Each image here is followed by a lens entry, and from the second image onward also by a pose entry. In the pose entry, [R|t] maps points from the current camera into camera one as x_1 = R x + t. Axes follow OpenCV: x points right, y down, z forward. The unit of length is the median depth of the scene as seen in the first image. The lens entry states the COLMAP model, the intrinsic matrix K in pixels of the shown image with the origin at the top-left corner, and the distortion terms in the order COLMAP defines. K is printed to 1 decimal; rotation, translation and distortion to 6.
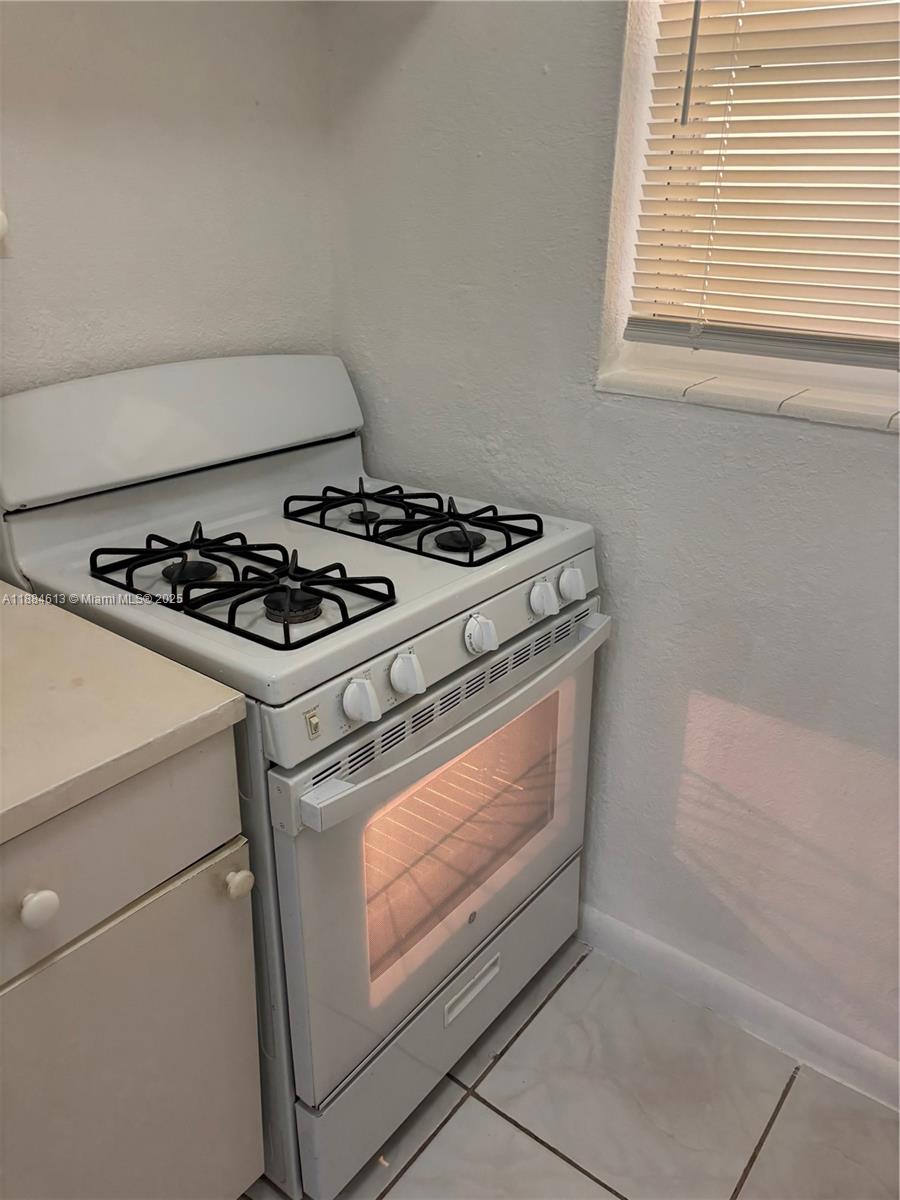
lens RADIAL K [[901.0, 0, 449.0], [0, 901.0, 586.3], [0, 0, 1]] dist [0.015455, 0.003982]
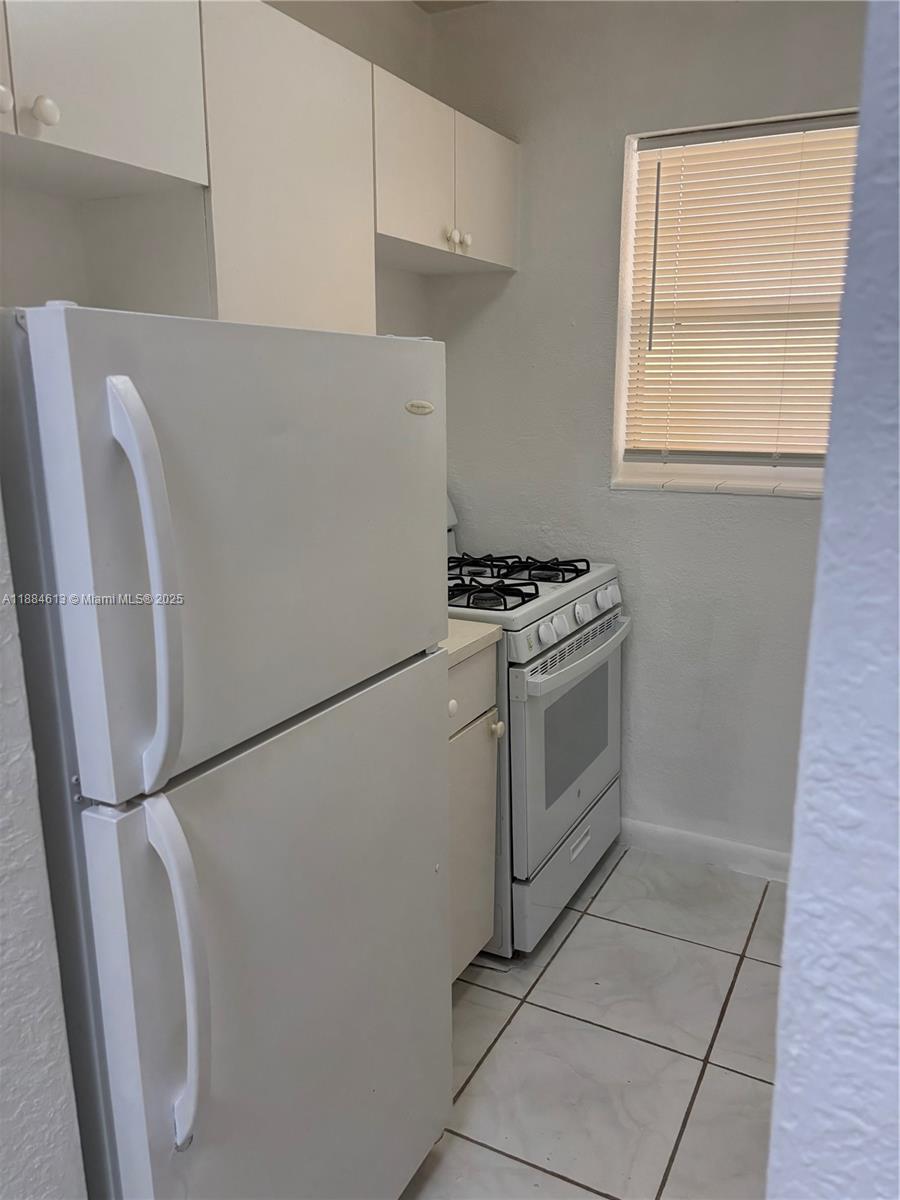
lens RADIAL K [[913.7, 0, 448.4], [0, 913.7, 608.2], [0, 0, 1]] dist [0.054737, -0.056494]
pose [[0.983508, -0.061425, 0.170112, -0.477794], [0.088889, 0.983291, -0.158866, 0.274509], [-0.157511, 0.171367, 0.972535, -0.672476]]
